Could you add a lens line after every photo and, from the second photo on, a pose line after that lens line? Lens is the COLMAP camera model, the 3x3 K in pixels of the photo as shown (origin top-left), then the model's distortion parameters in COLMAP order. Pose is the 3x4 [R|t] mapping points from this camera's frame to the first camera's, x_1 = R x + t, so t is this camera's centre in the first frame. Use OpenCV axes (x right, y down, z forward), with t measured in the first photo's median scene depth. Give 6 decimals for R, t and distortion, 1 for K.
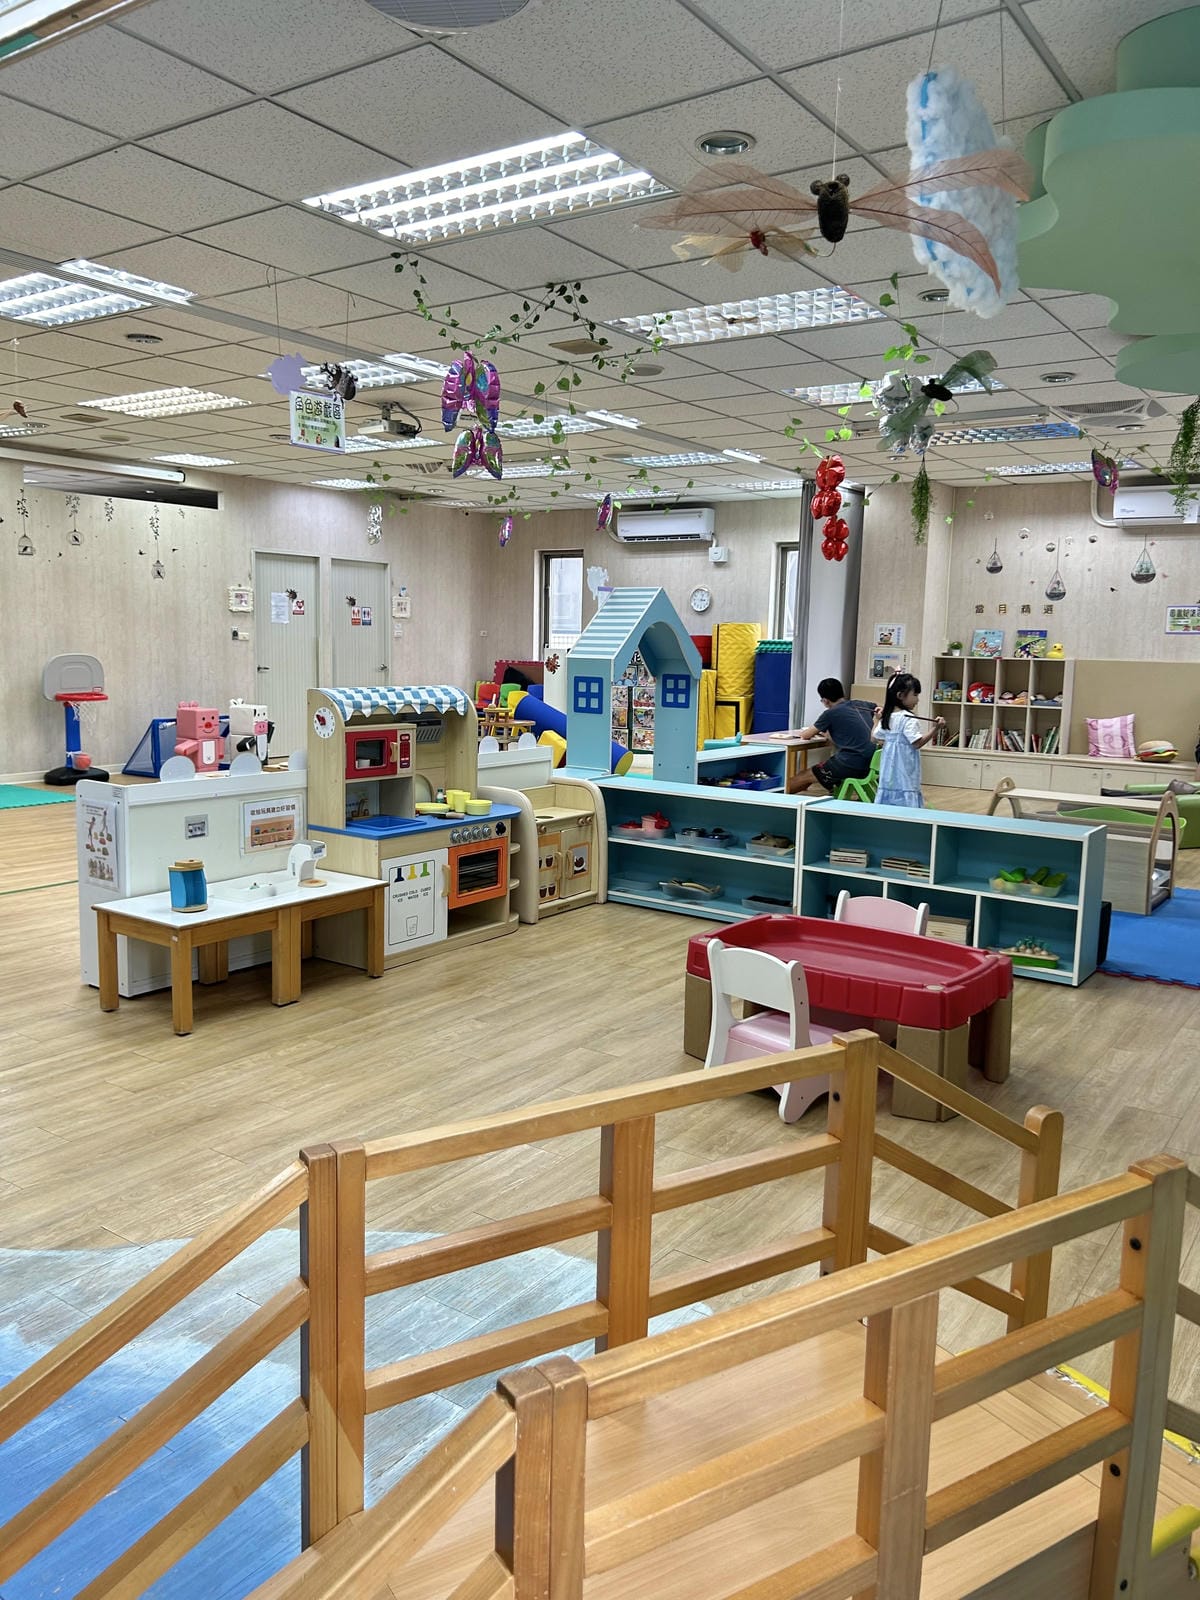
lens RADIAL K [[1215.6, 0, 594.3], [0, 1215.6, 783.3], [0, 0, 1]] dist [0.067348, -0.055552]
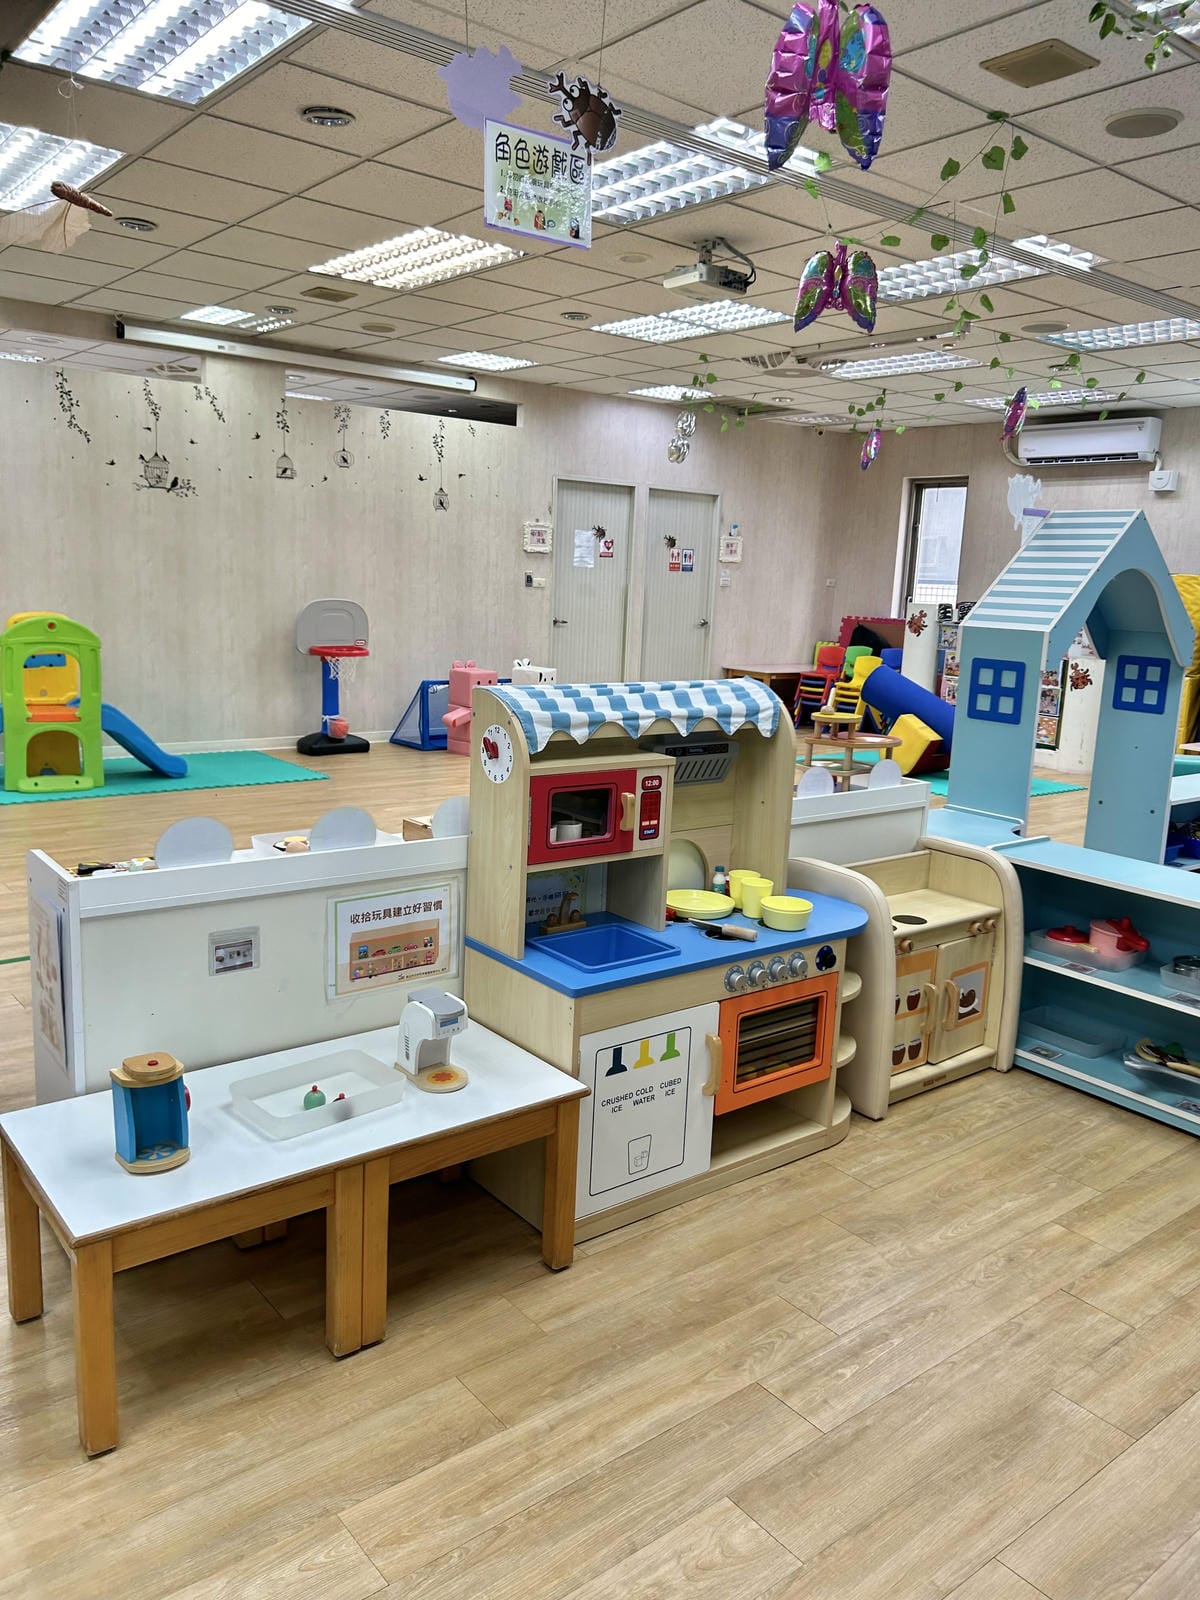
lens RADIAL K [[1215.6, 0, 594.2], [0, 1215.6, 806.7], [0, 0, 1]] dist [0.067348, -0.055552]
pose [[0.960566, 0.070327, -0.269011, -0.027636], [-0.054045, 0.996256, 0.067471, -0.045090], [0.272749, -0.050272, 0.960771, 0.357744]]
